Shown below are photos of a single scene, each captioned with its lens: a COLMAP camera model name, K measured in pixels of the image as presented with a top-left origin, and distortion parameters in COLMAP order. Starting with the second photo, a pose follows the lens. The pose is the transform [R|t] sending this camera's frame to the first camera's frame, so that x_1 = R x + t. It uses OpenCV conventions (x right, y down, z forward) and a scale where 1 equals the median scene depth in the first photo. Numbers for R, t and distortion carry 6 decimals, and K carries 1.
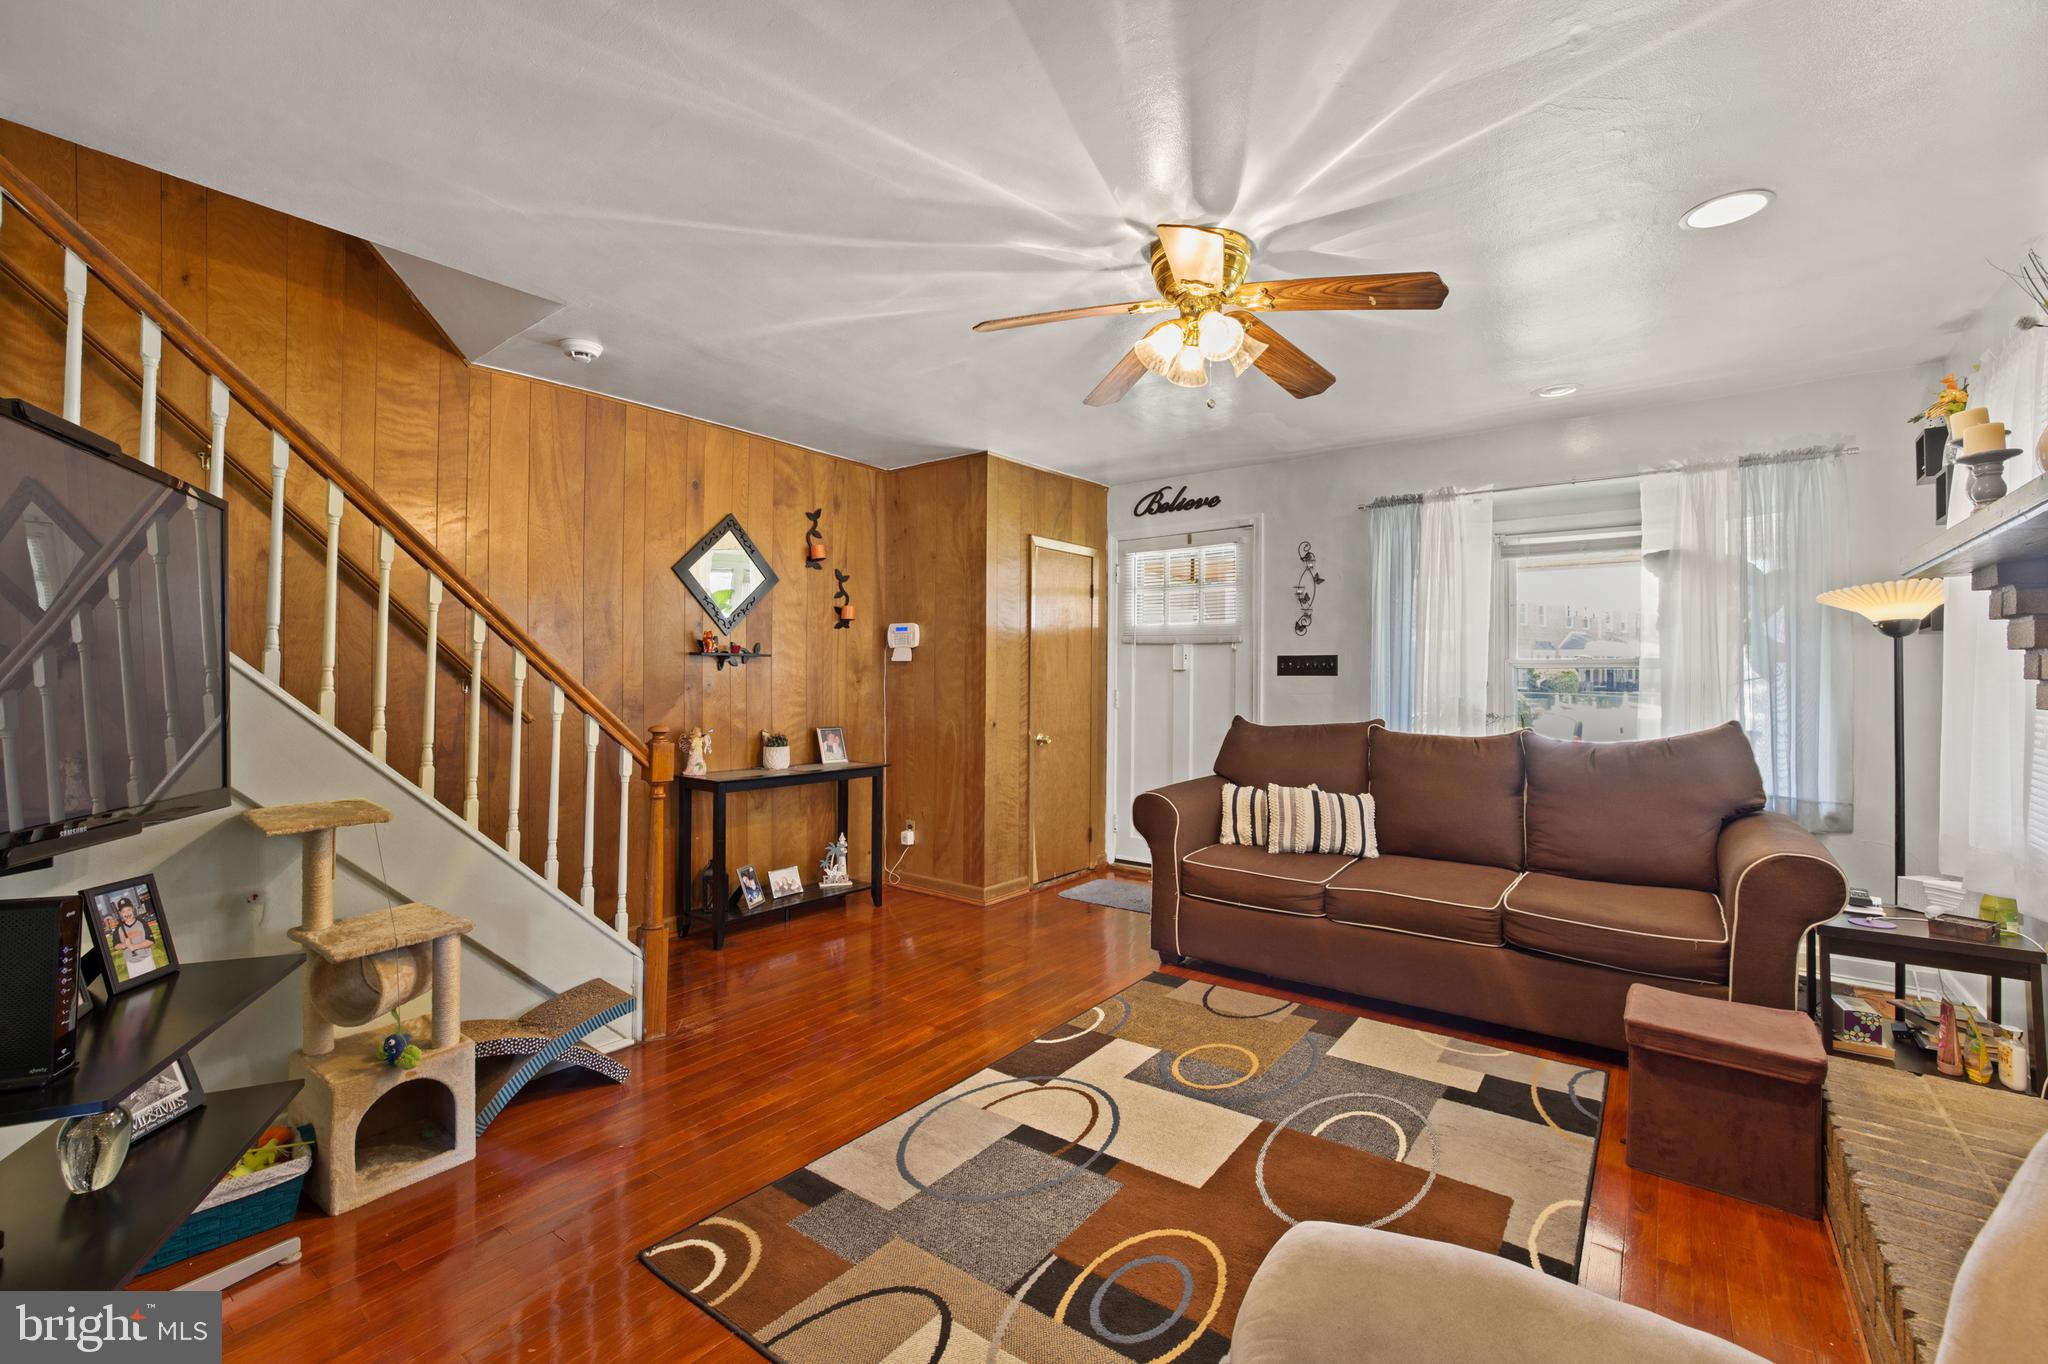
lens RADIAL K [[875.5, 0, 1023.2], [0, 875.5, 677.9], [0, 0, 1]] dist [-0.015888, 0.002160]
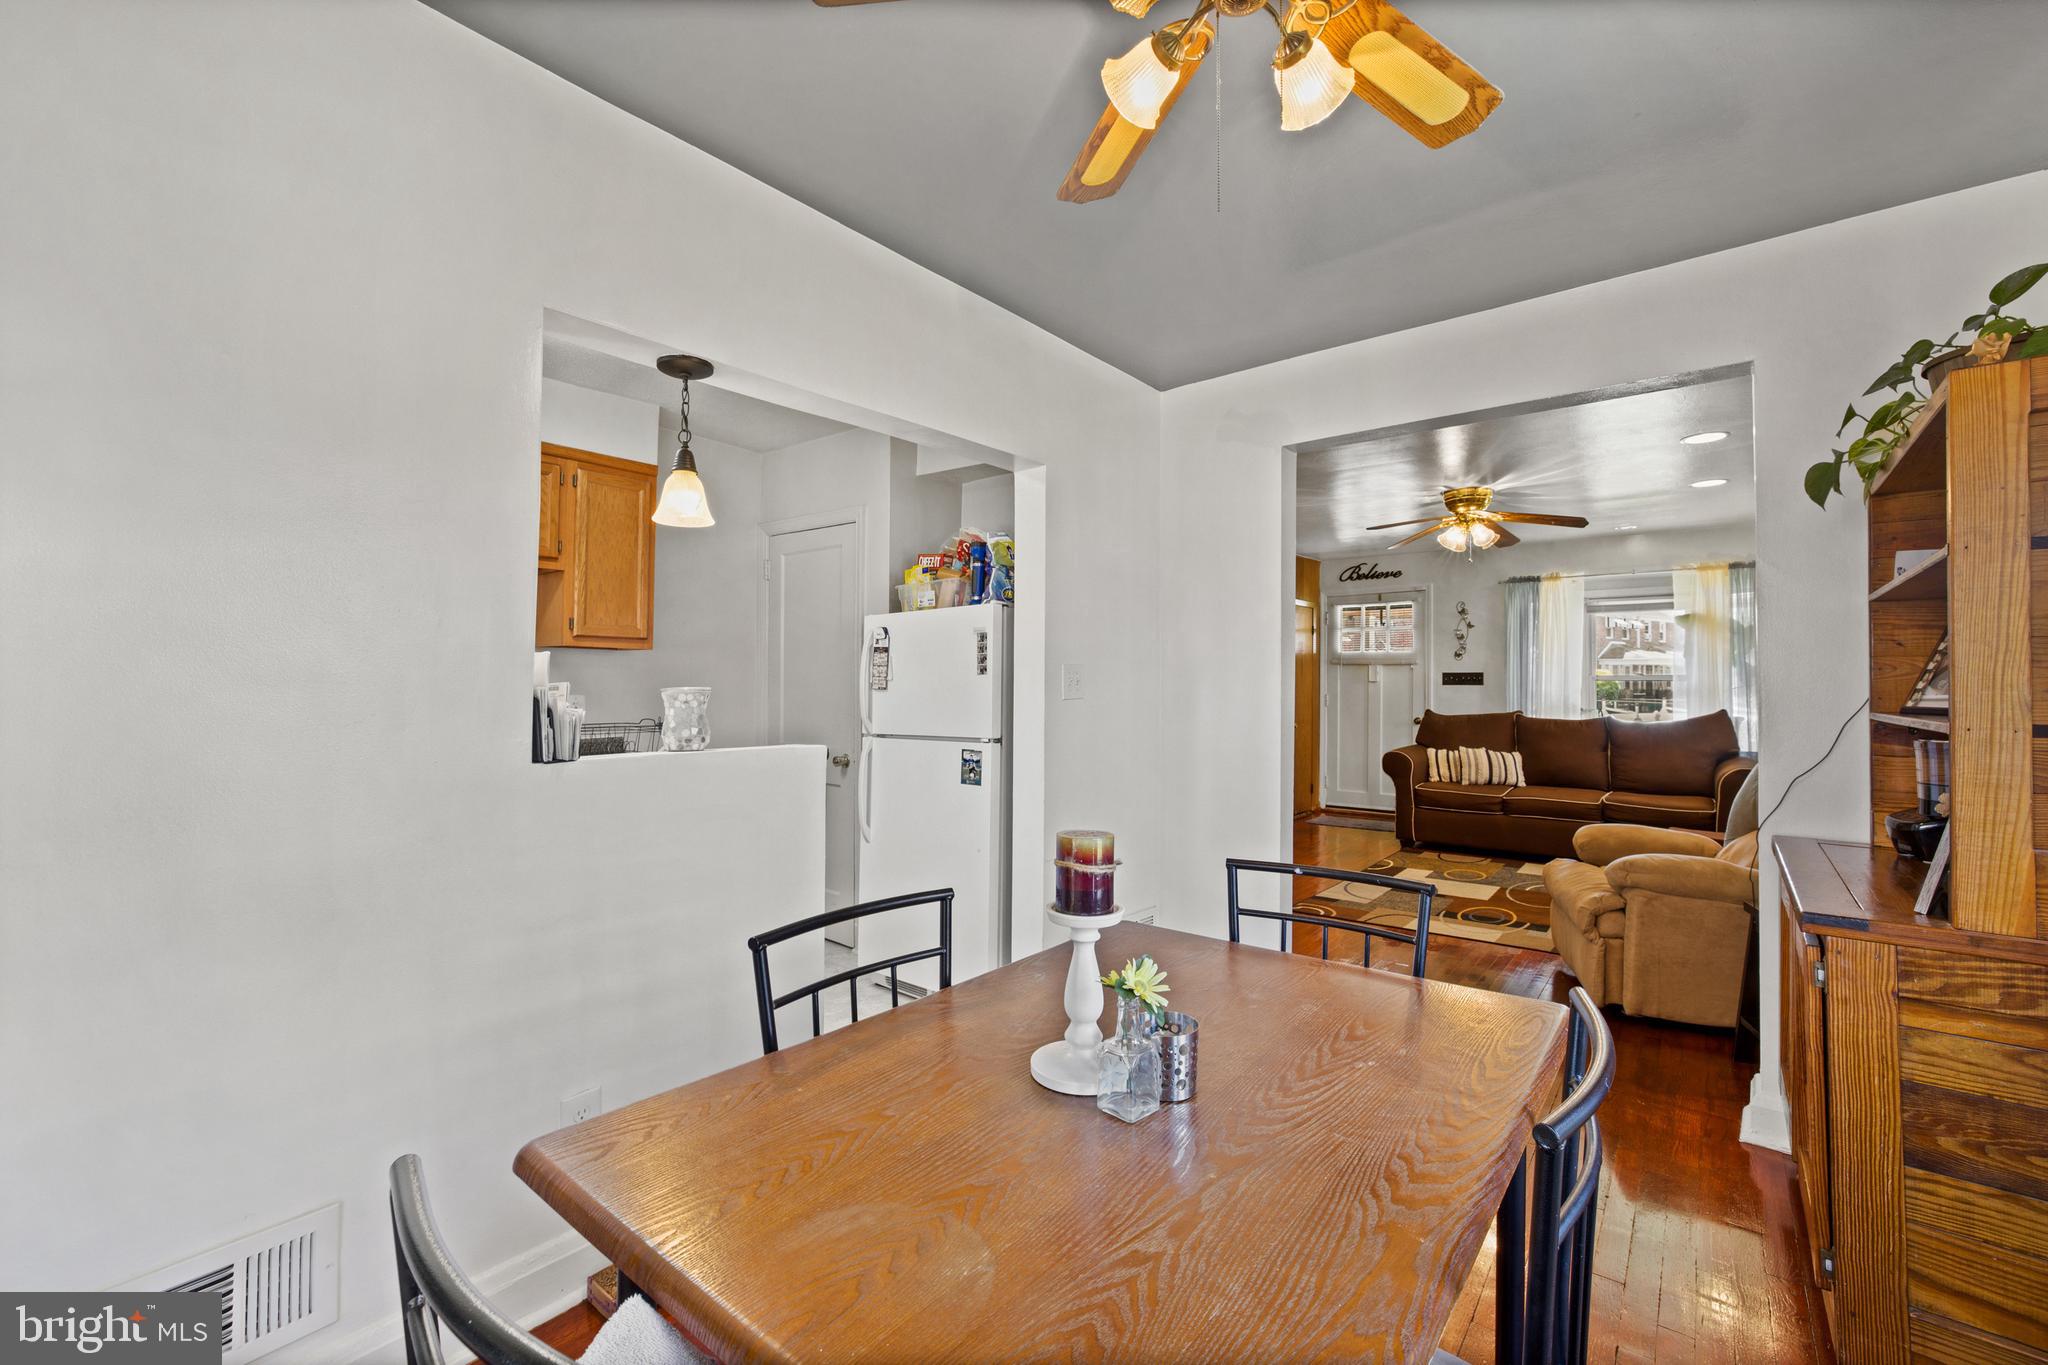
lens RADIAL K [[875.5, 0, 1025.7], [0, 875.5, 680.6], [0, 0, 1]] dist [-0.015888, 0.002160]
pose [[0.999629, -0.000831, -0.027229, -0.555725], [0.000661, 0.999980, -0.006264, -0.001647], [0.027234, 0.006244, 0.999610, -0.798089]]
